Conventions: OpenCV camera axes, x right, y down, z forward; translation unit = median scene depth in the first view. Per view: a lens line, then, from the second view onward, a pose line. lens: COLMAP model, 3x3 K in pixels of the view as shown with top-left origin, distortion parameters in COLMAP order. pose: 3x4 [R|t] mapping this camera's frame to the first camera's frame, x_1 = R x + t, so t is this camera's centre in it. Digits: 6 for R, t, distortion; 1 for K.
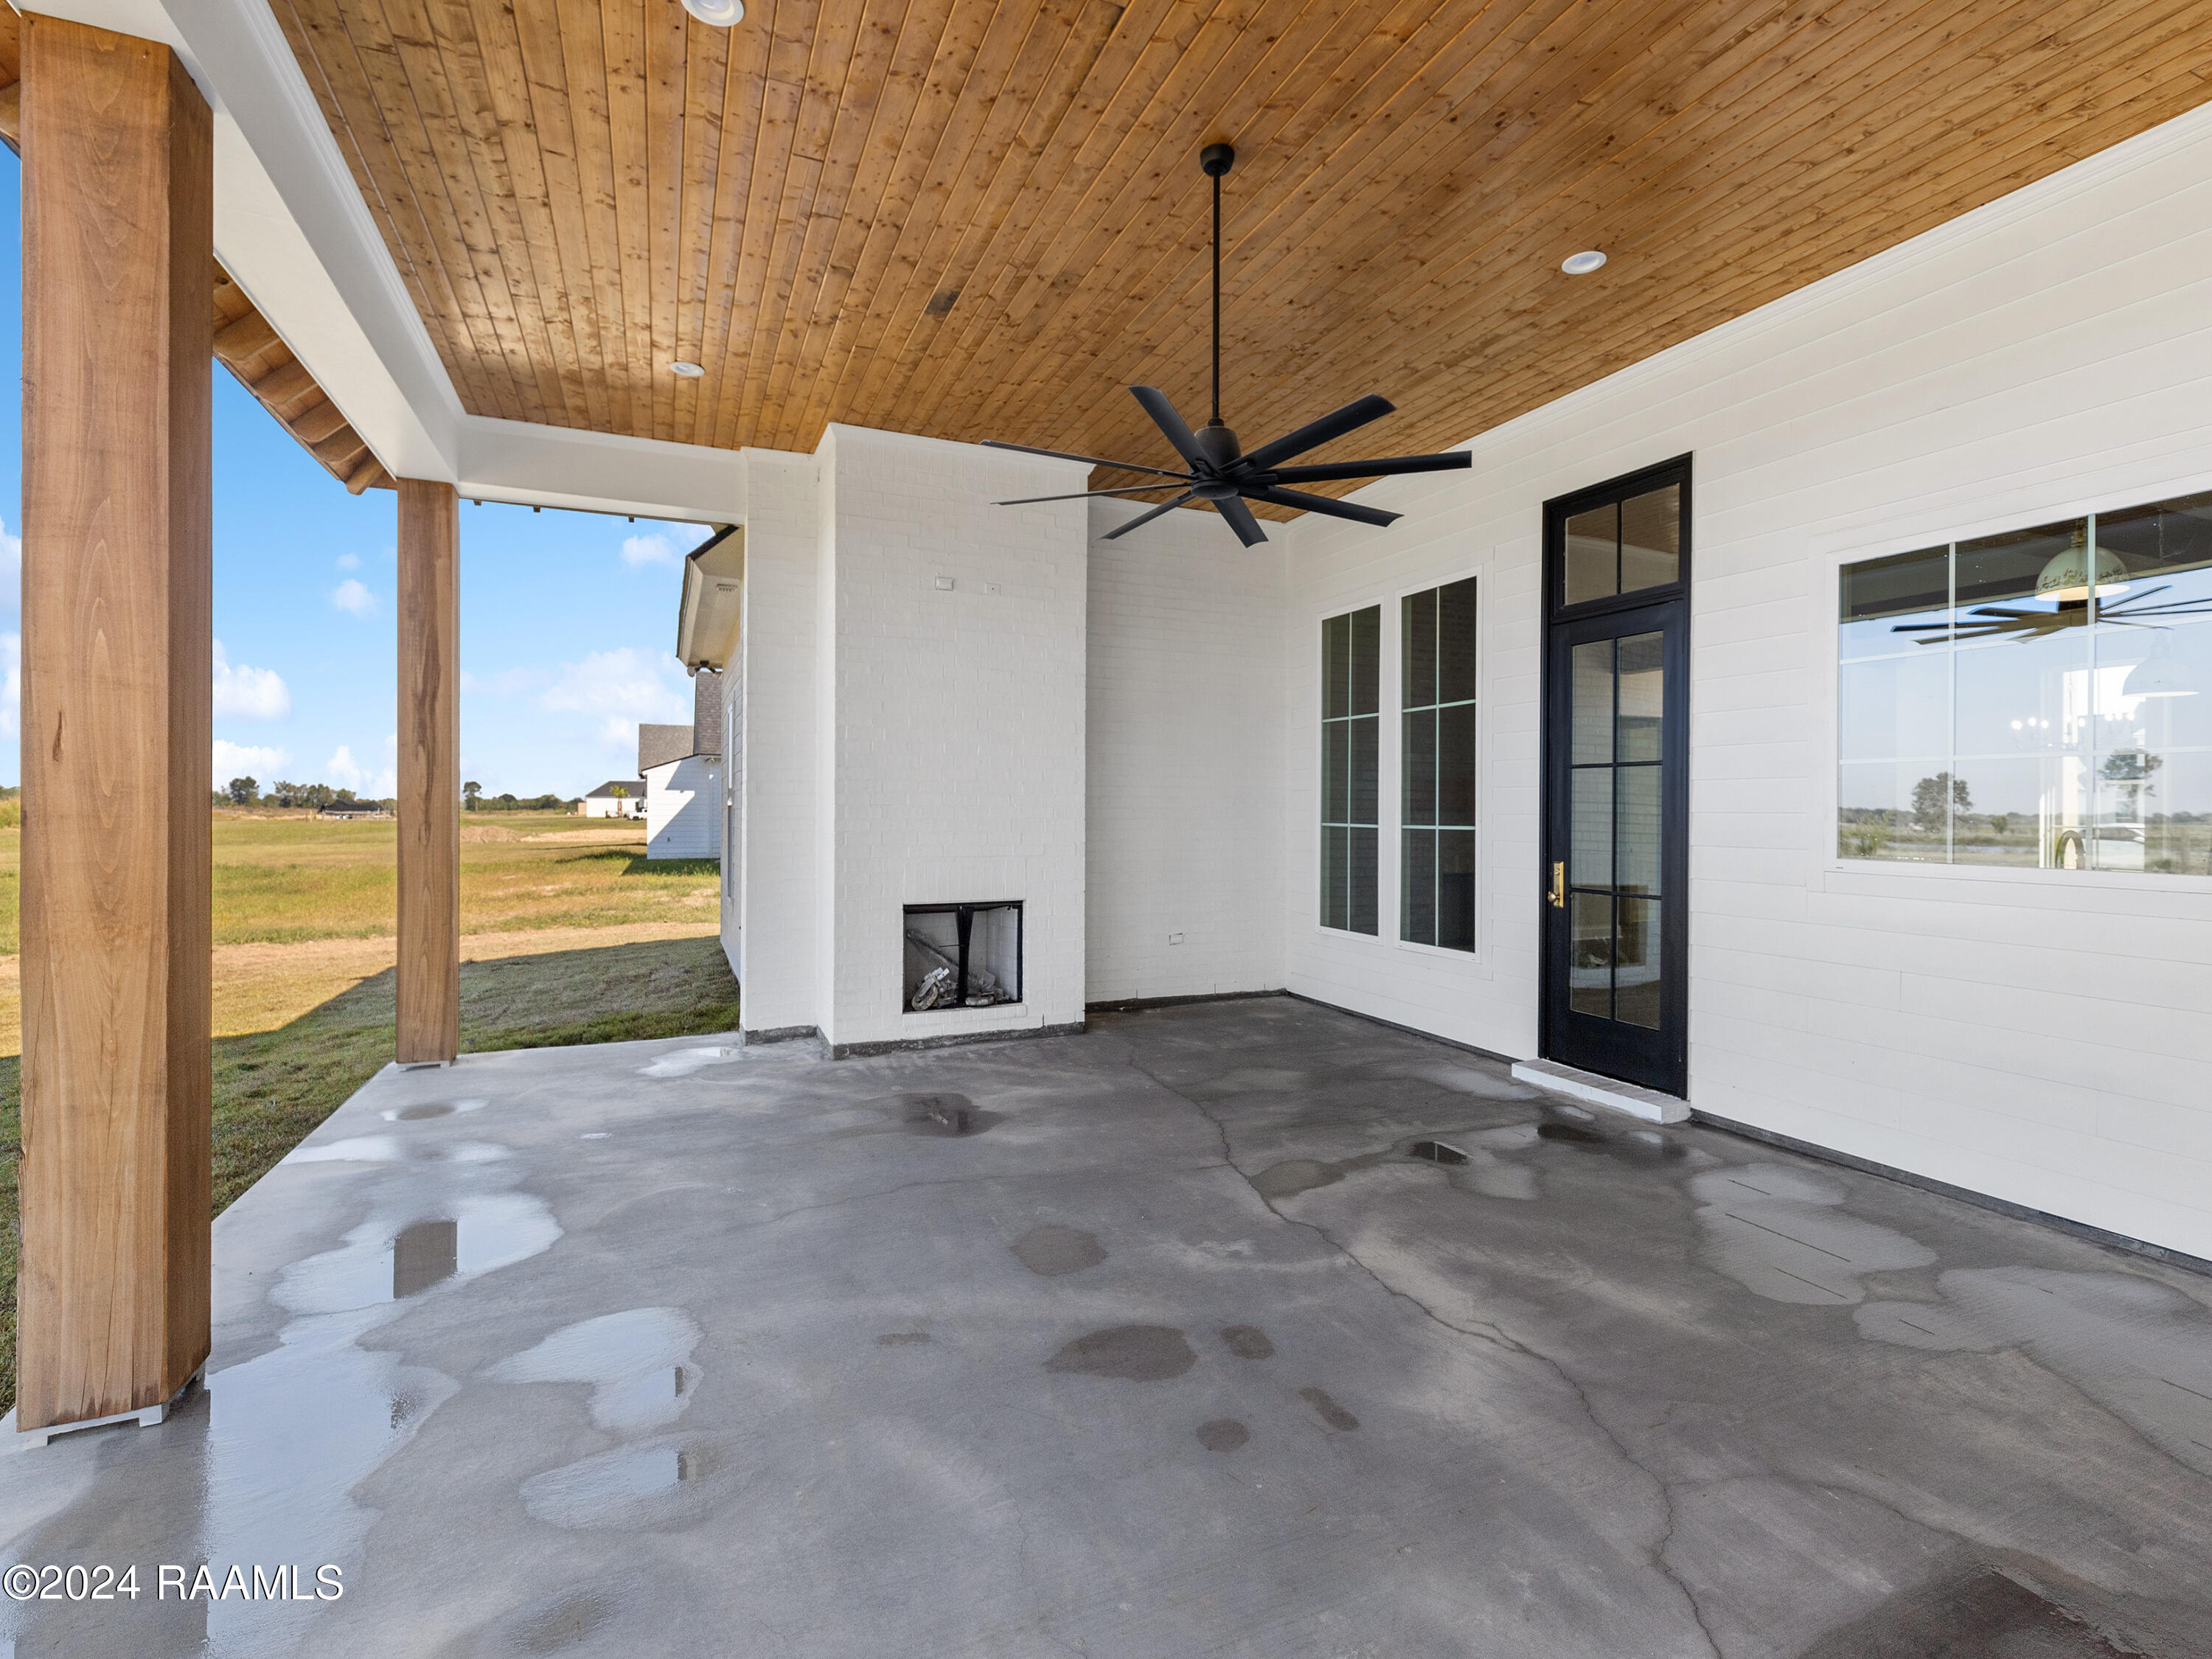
lens RADIAL K [[1021.5, 0, 1110.9], [0, 1021.5, 835.8], [0, 0, 1]] dist [0.008813, -0.000269]
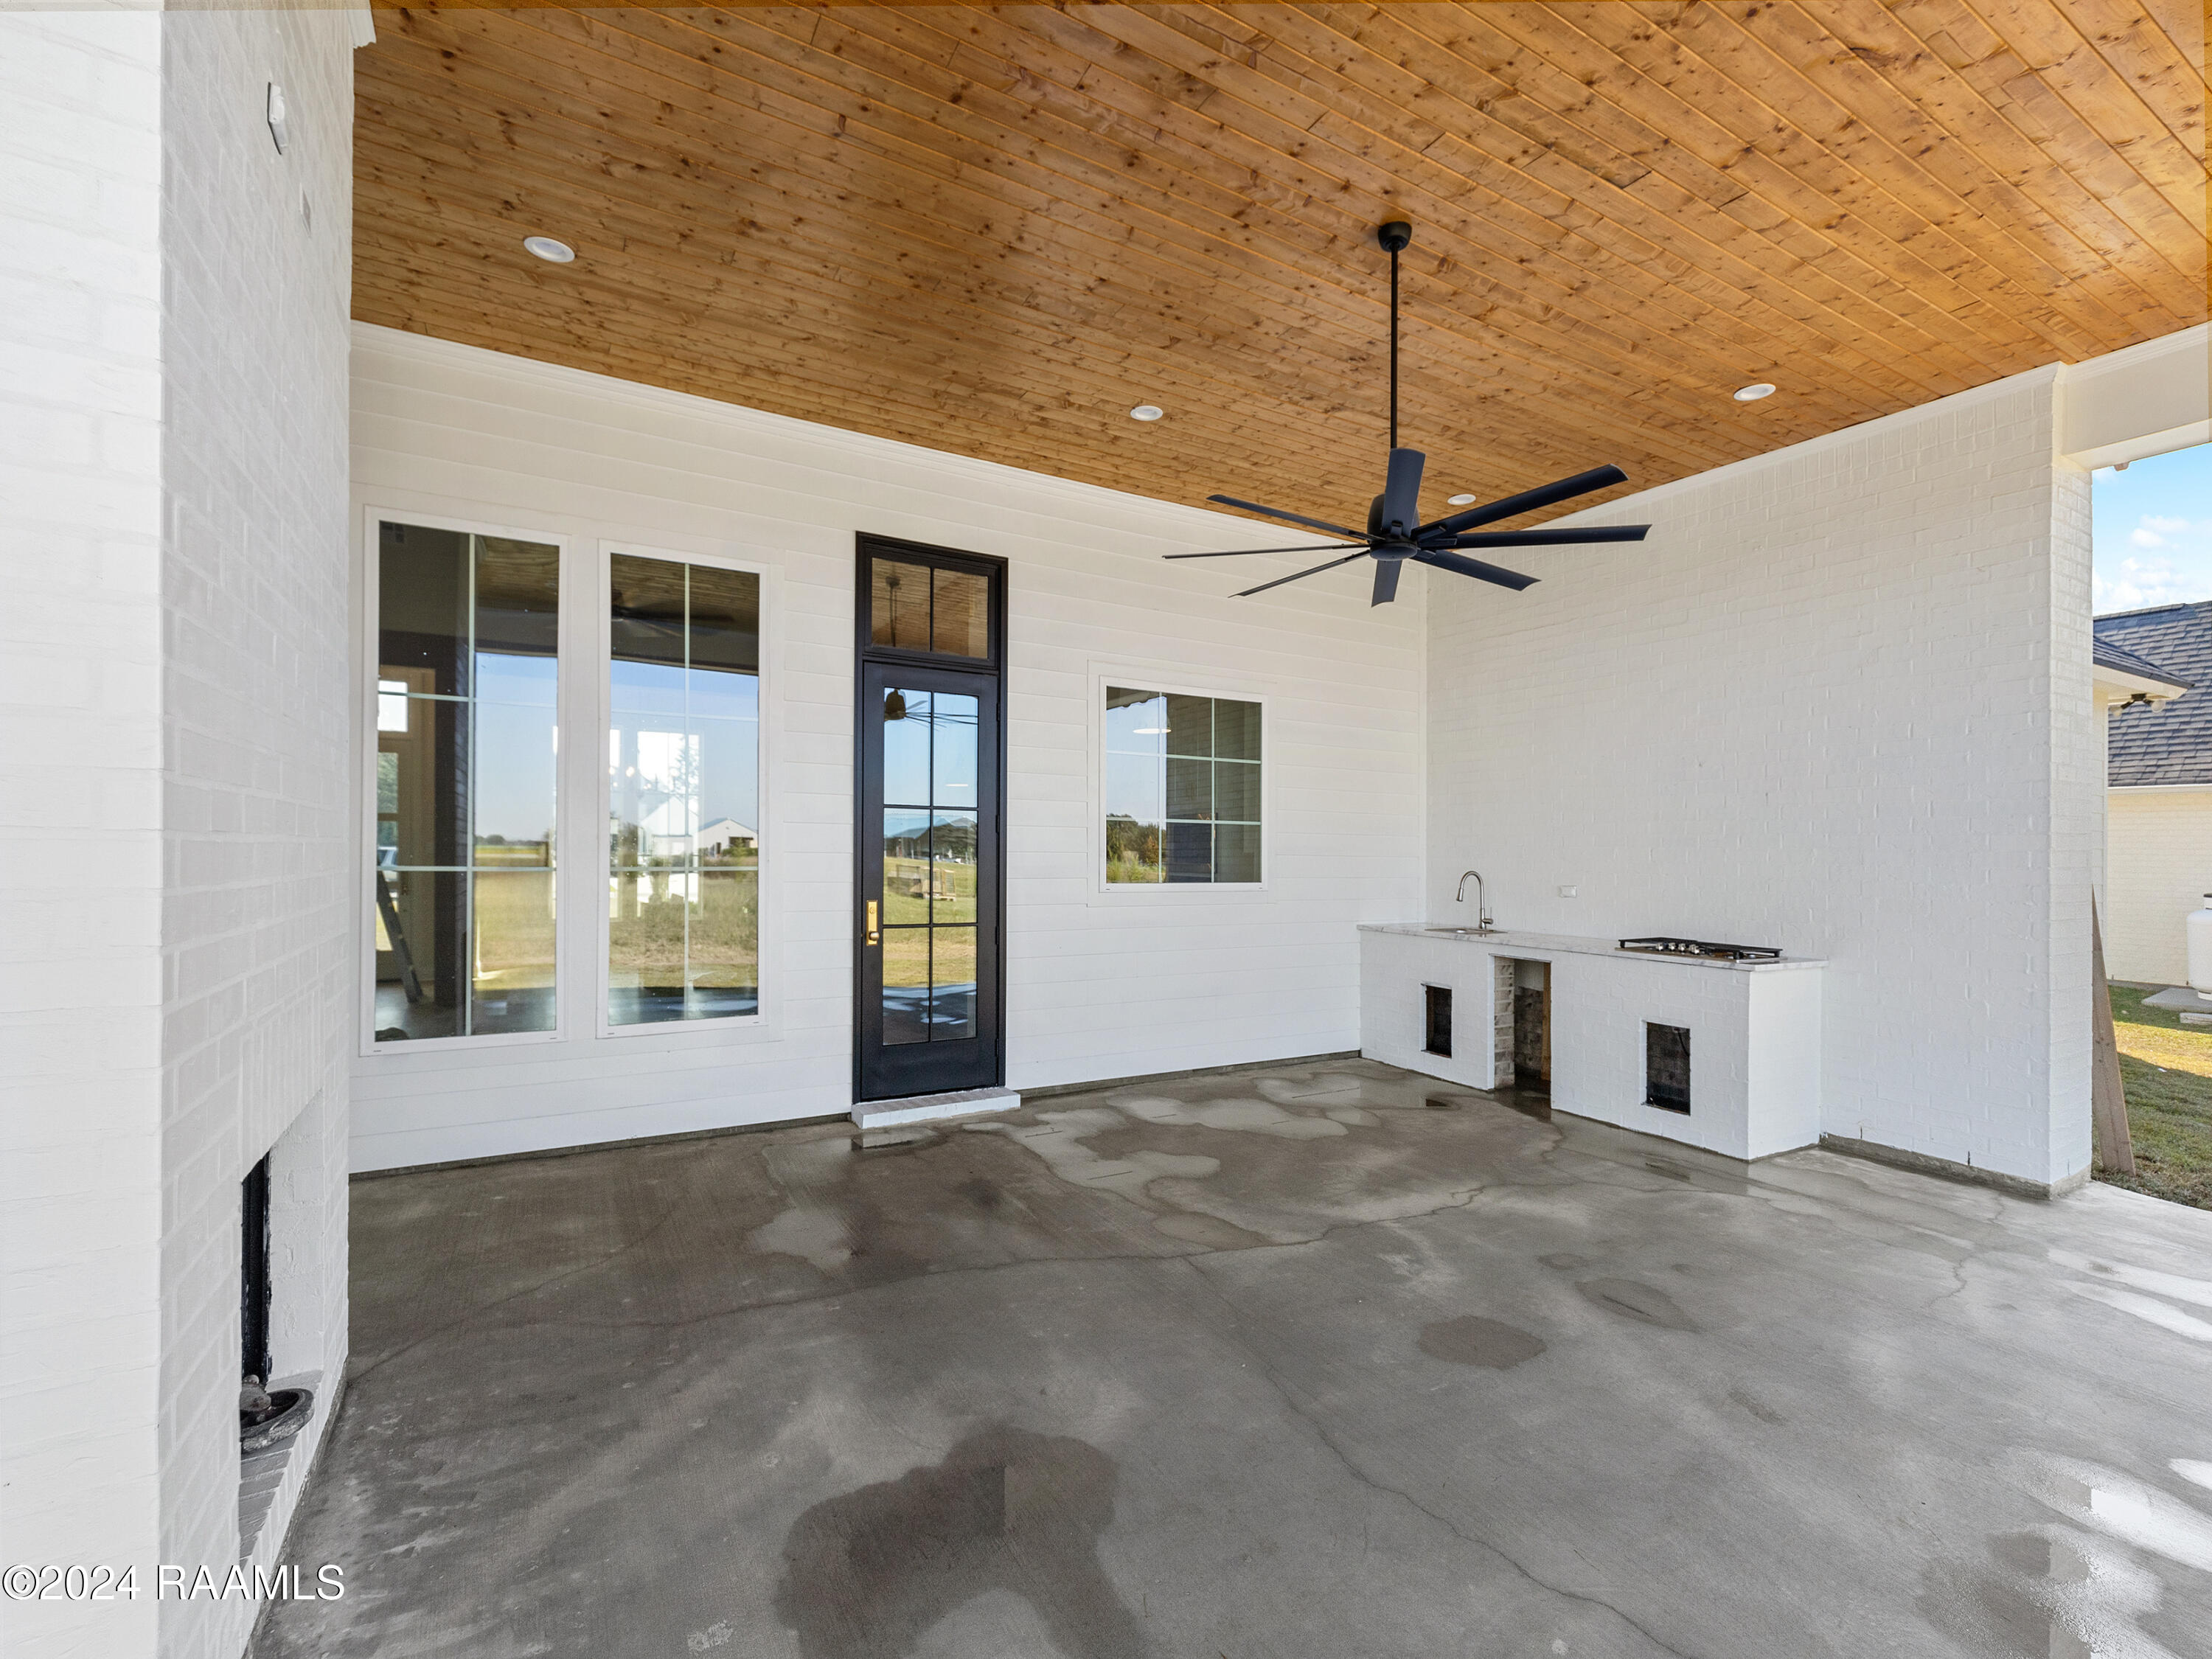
lens RADIAL K [[1005.3, 0, 1094.4], [0, 1005.3, 857.0], [0, 0, 1]] dist [0.002707, -0.000077]
pose [[-0.100619, -0.015823, 0.994799, -0.818051], [0.012008, 0.999781, 0.017117, -0.044423], [-0.994853, 0.013668, -0.100407, 1.290339]]
